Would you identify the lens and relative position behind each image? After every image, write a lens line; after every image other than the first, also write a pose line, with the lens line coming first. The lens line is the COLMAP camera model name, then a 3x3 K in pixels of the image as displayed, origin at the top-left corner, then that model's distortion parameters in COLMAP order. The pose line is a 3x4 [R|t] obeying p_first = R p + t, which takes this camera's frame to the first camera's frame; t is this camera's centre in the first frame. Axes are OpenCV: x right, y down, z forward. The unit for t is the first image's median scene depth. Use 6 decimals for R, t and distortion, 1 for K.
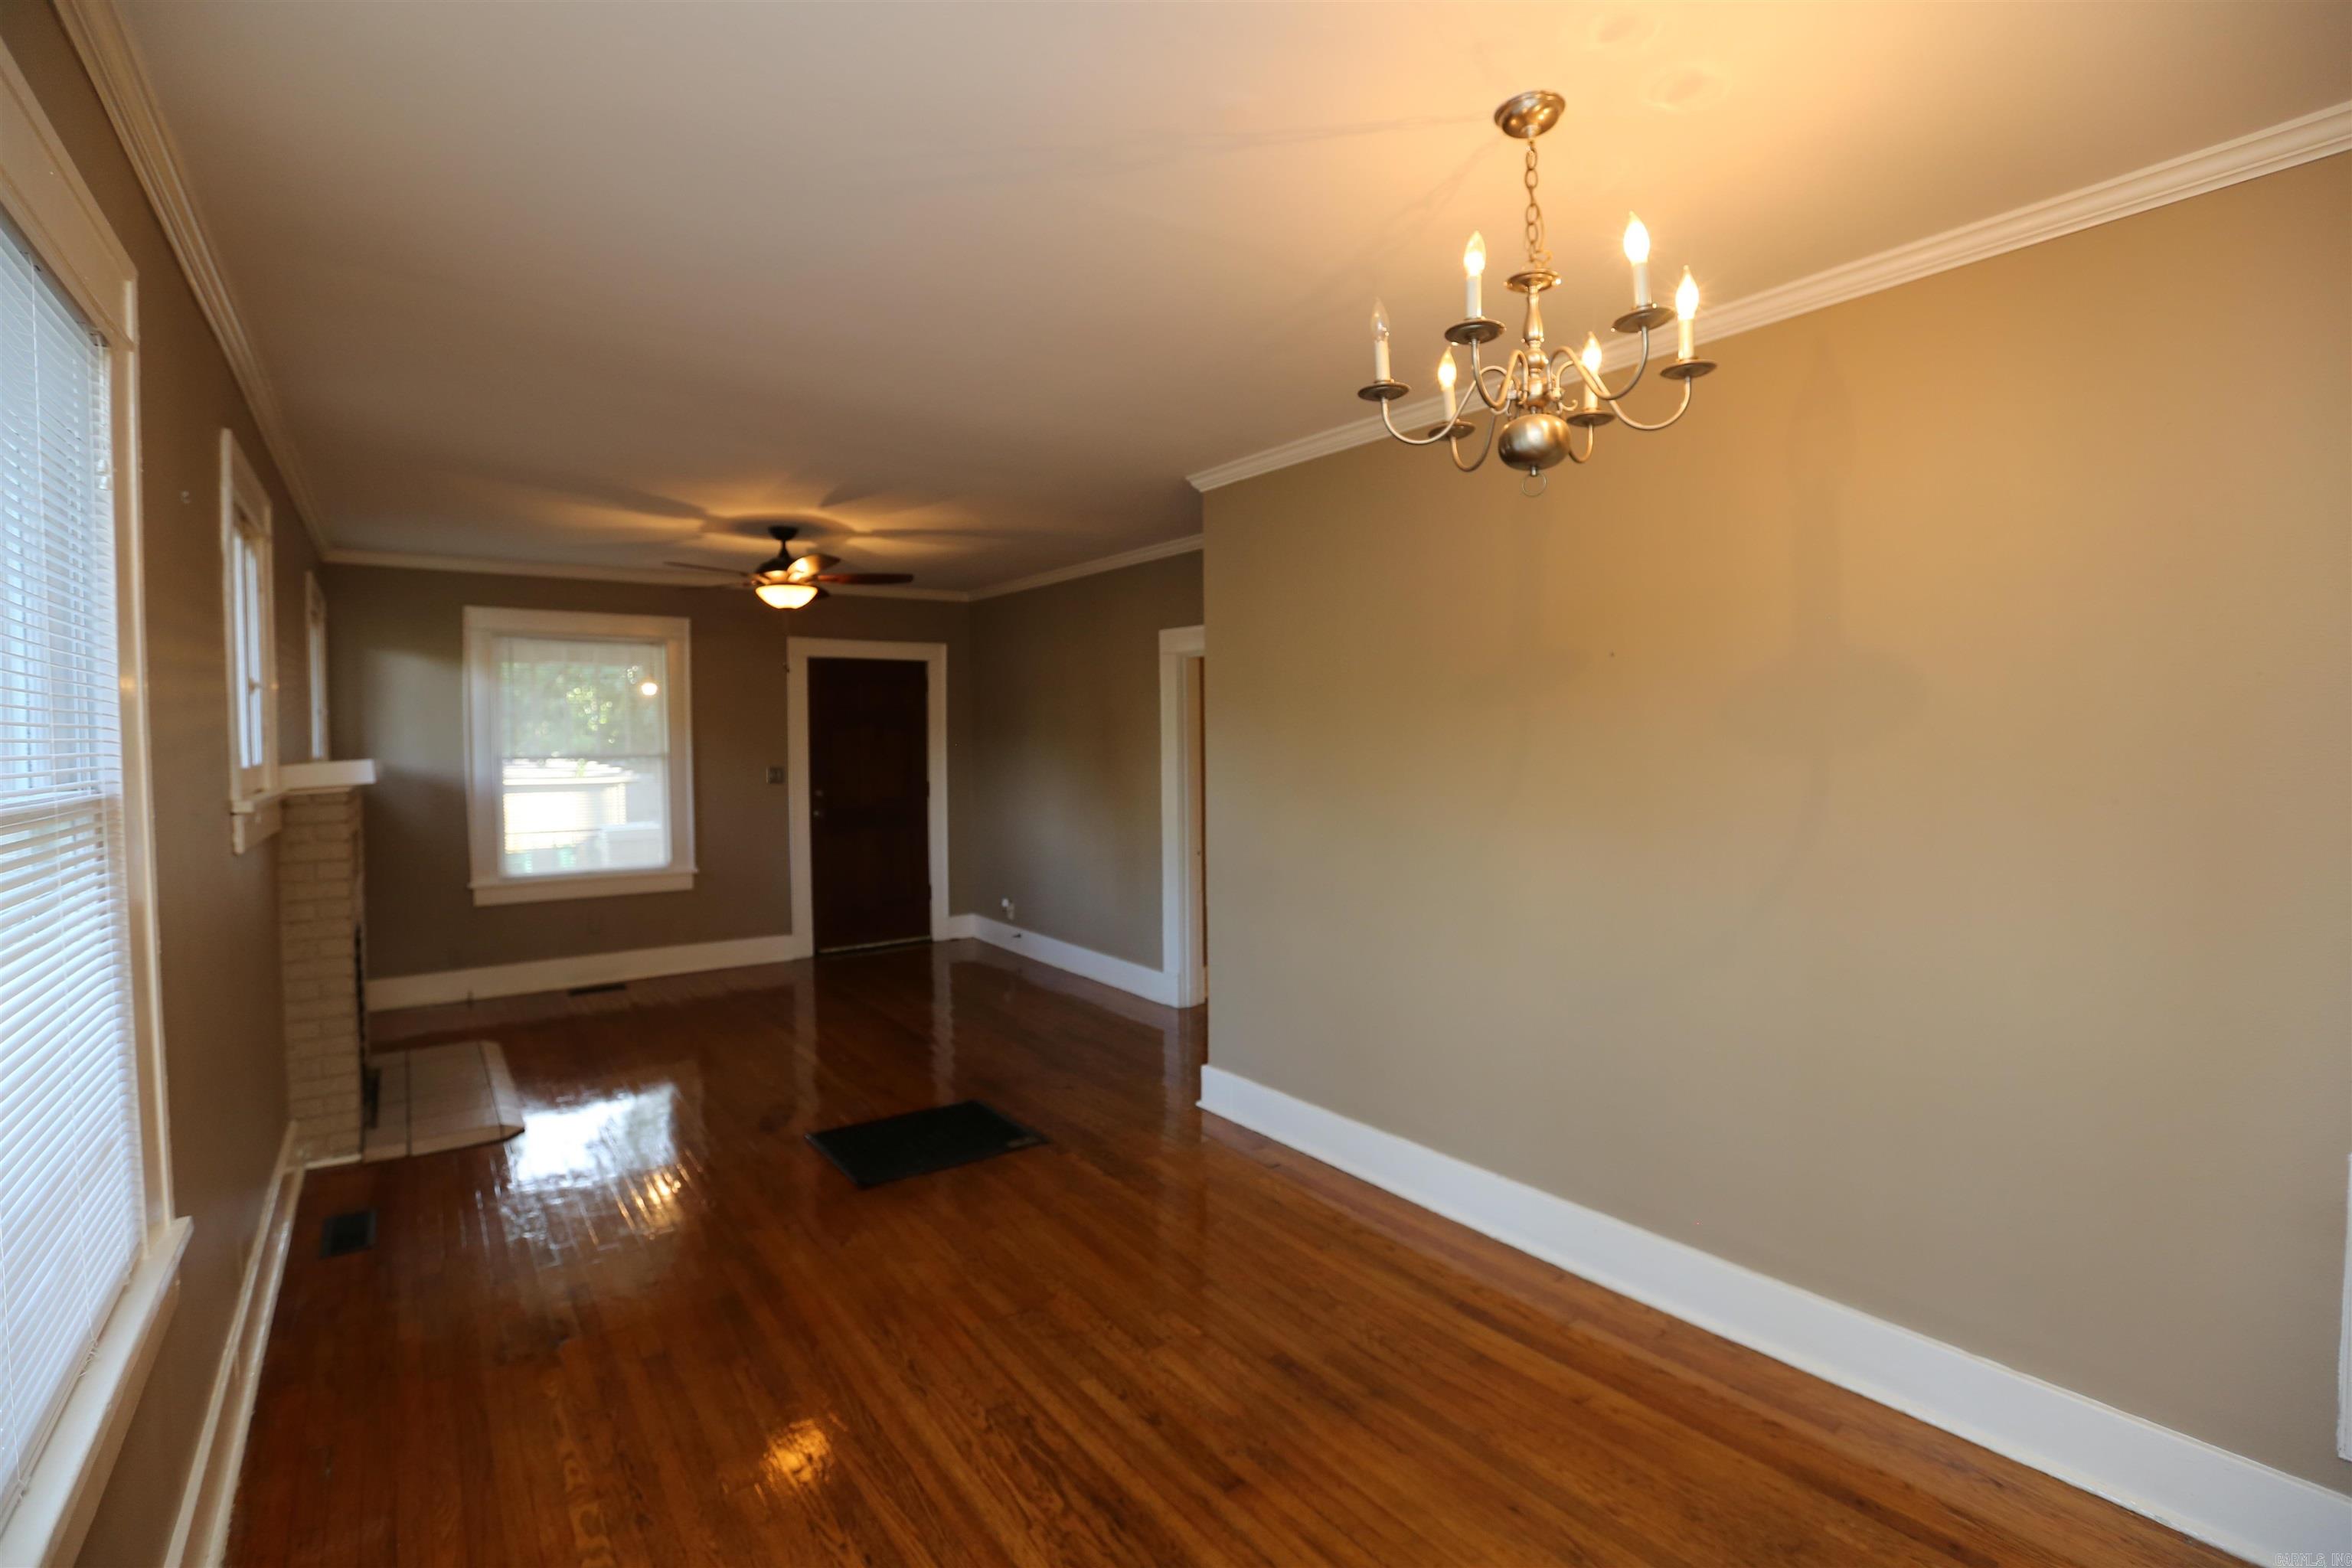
lens RADIAL K [[1057.1, 0, 1172.6], [0, 1057.1, 771.7], [0, 0, 1]] dist [-0.052179, 0.015162]
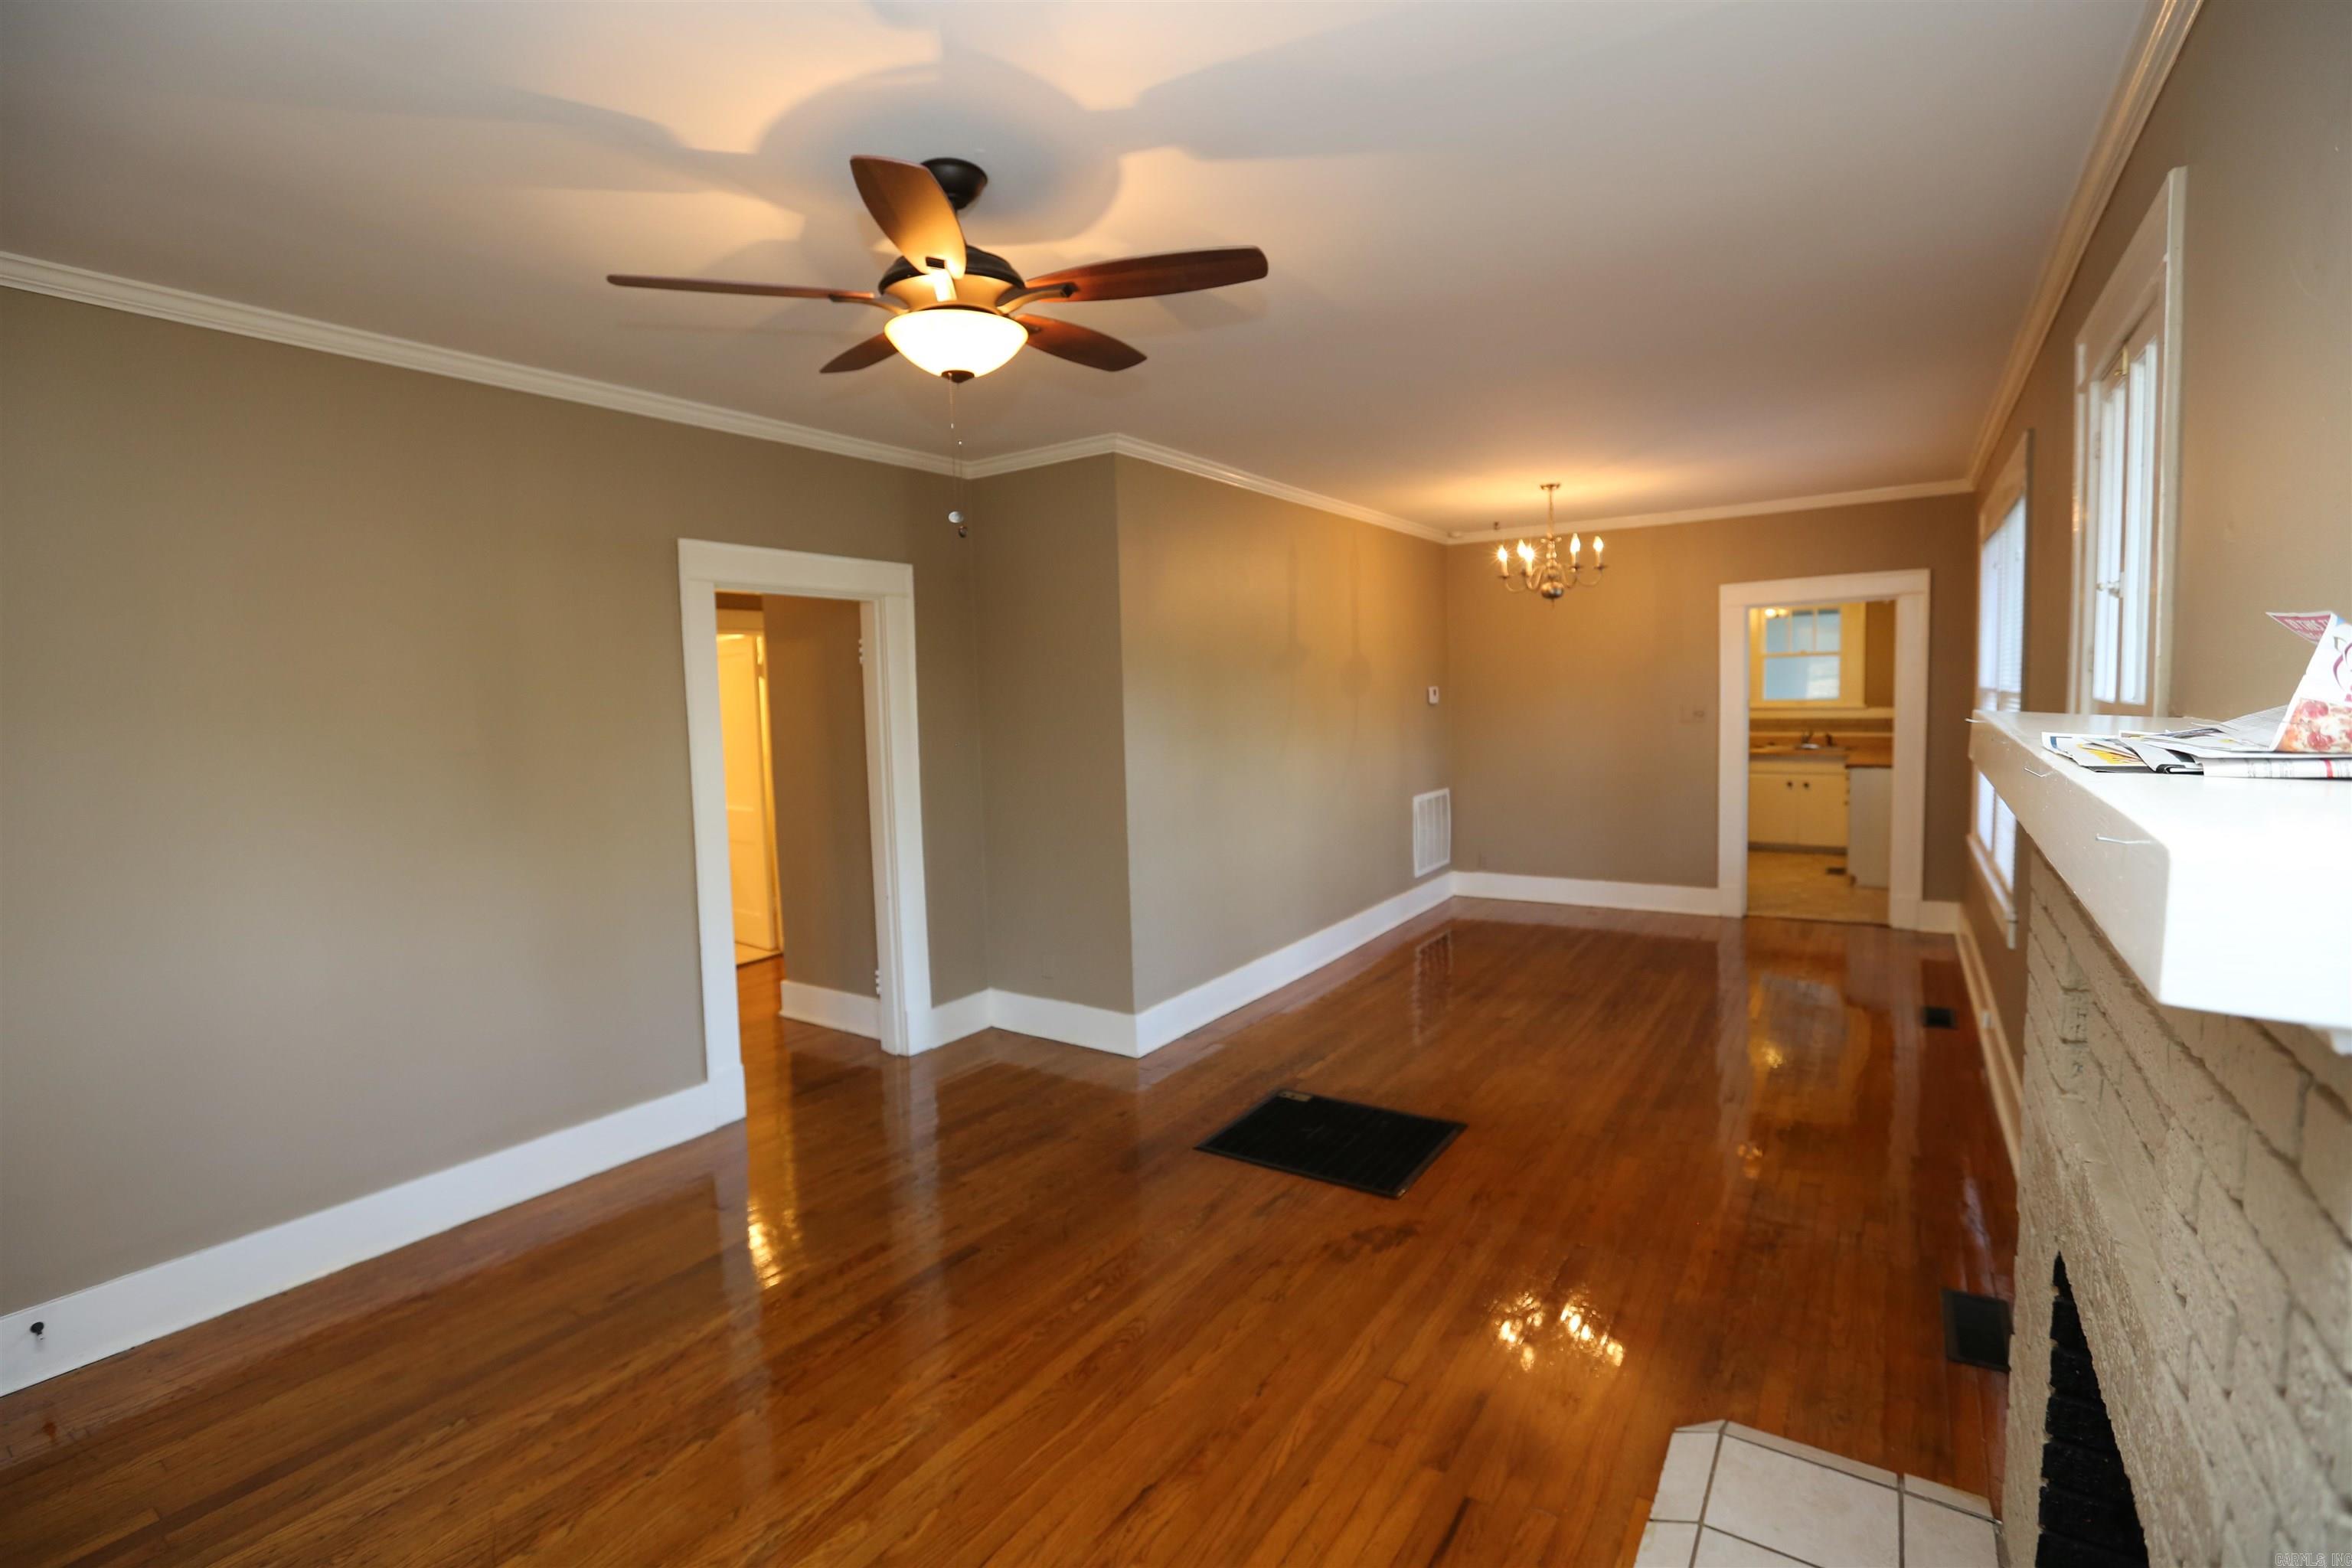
lens RADIAL K [[1063.3, 0, 1173.0], [0, 1063.3, 774.2], [0, 0, 1]] dist [-0.052502, 0.016605]
pose [[-0.336958, -0.051687, 0.940100, -0.910752], [0.058696, 0.995397, 0.075765, -0.030373], [-0.939688, 0.080709, -0.332373, 1.252065]]
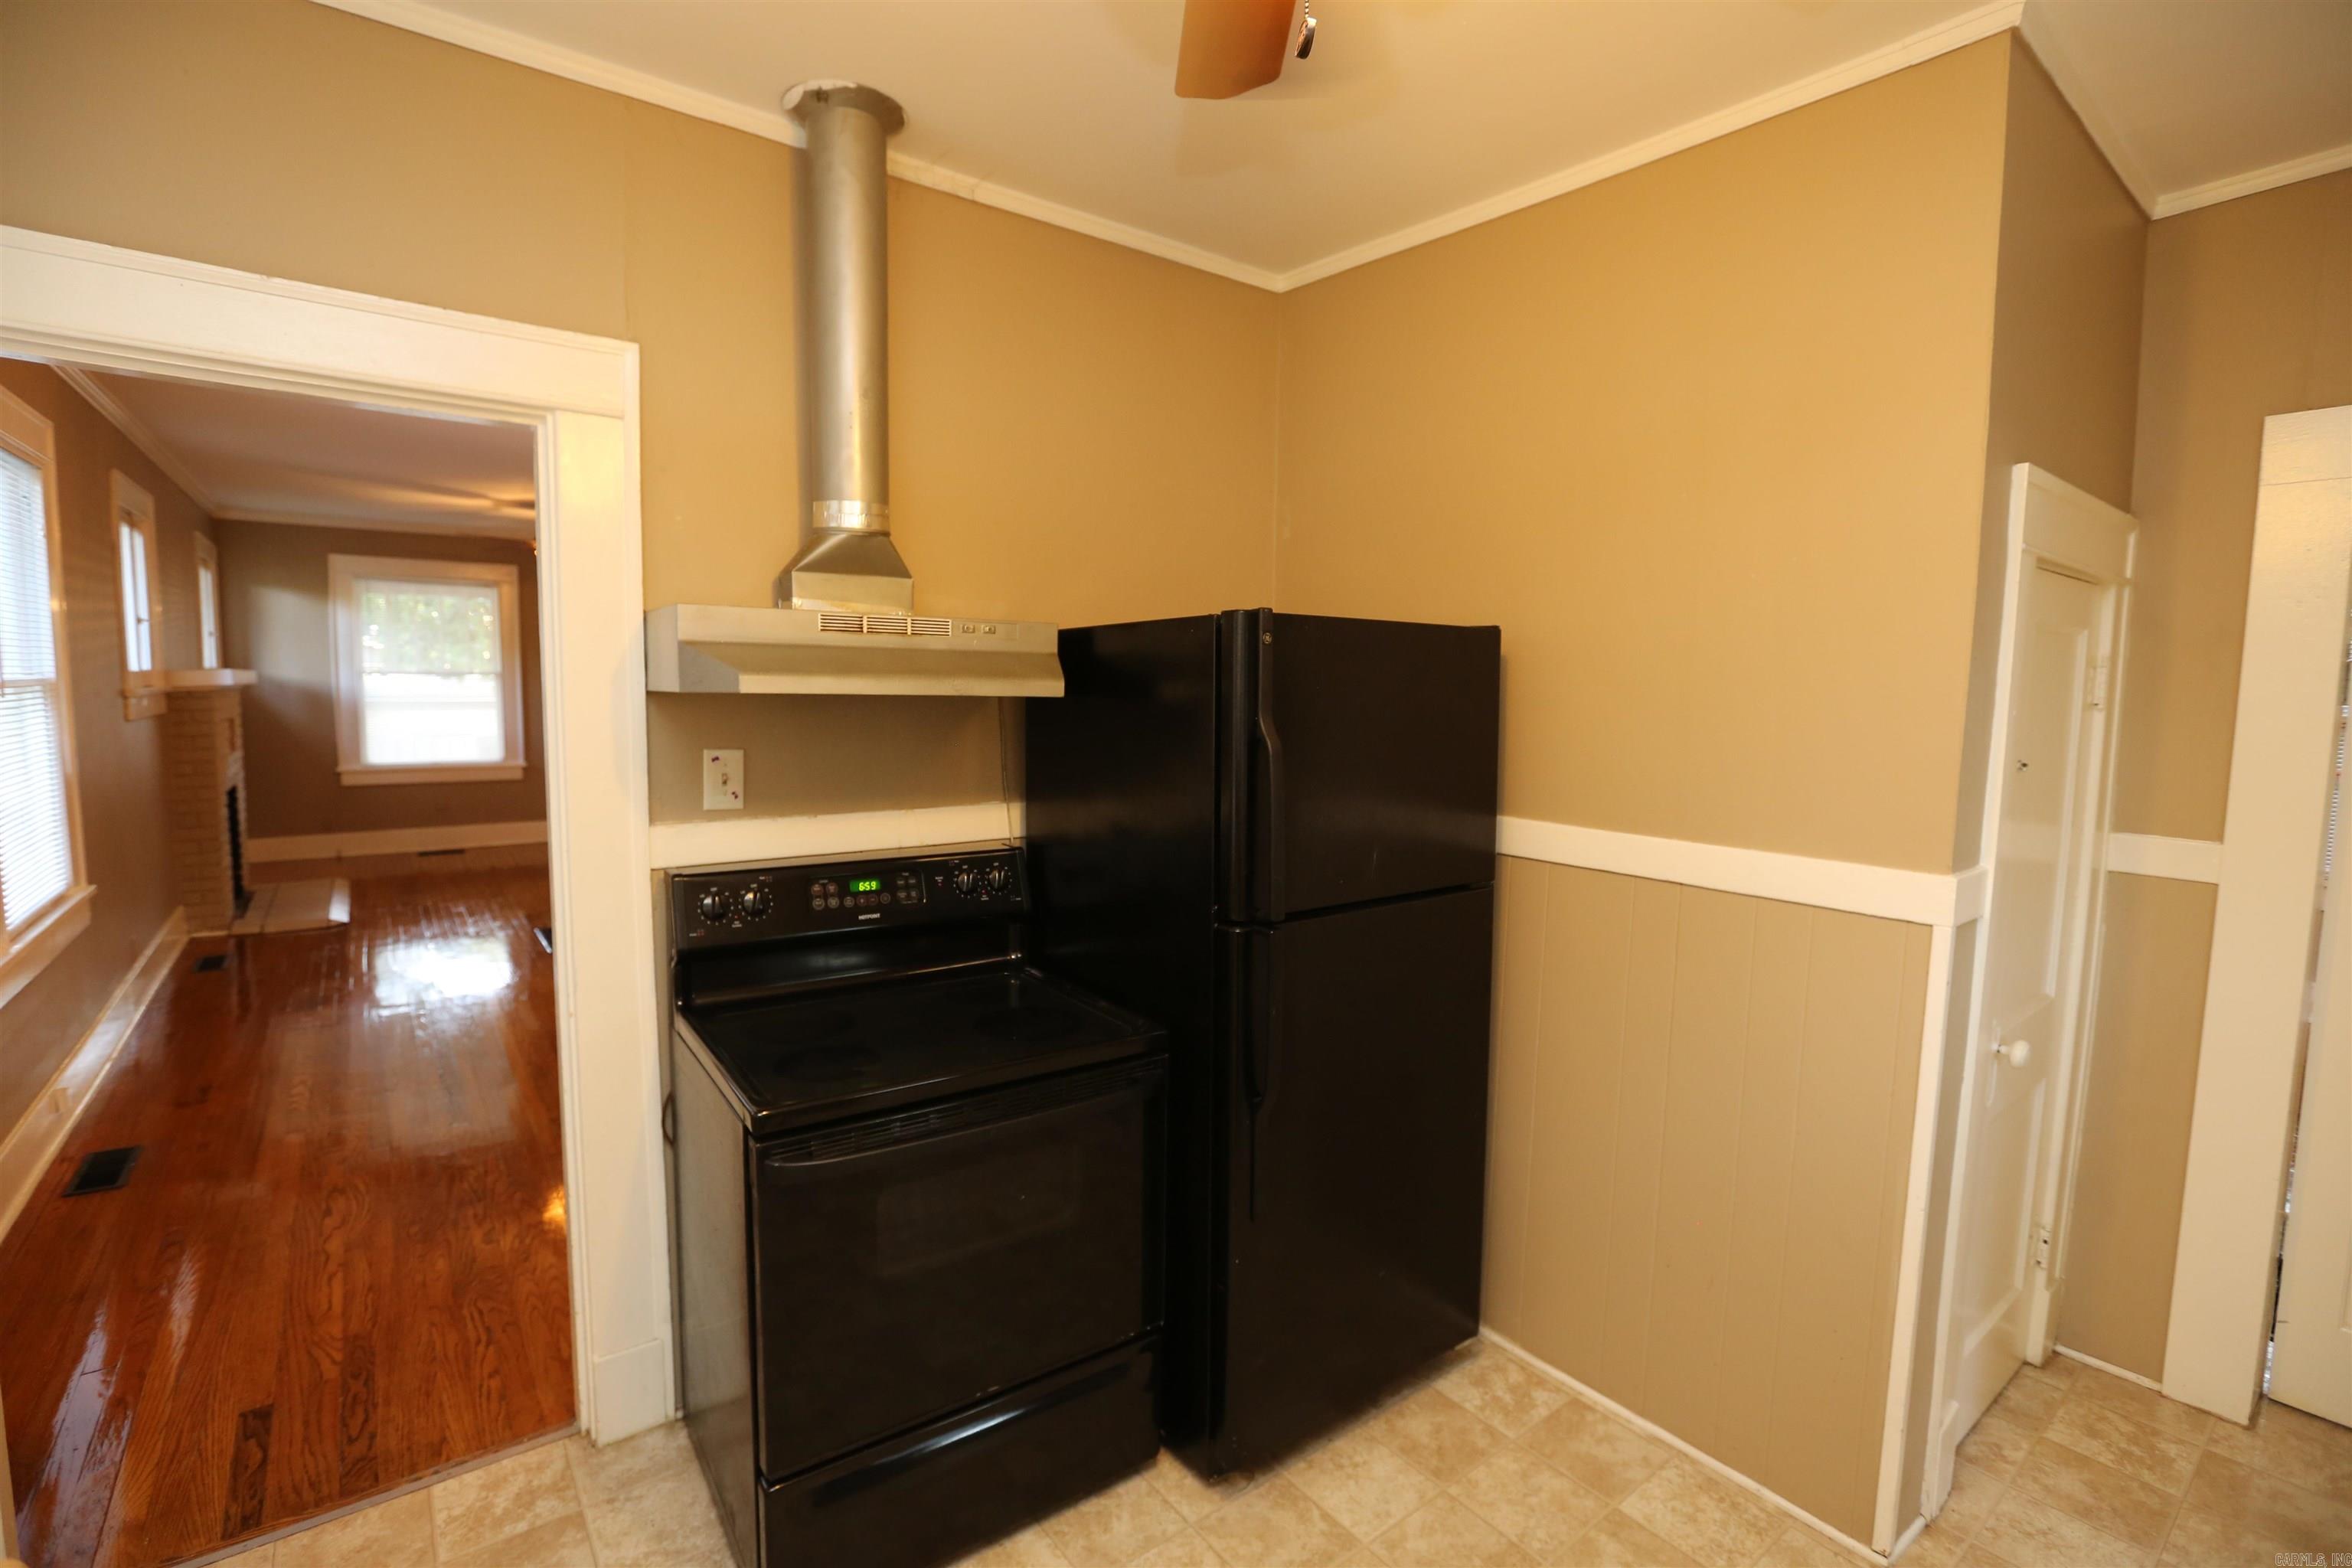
lens RADIAL K [[1063.3, 0, 1173.0], [0, 1063.3, 774.2], [0, 0, 1]] dist [-0.052502, 0.016605]
pose [[0.999357, 0.026493, 0.024165, 0.461738], [-0.027907, 0.997798, 0.060177, 0.010456], [-0.022517, -0.060813, 0.997895, -0.439917]]
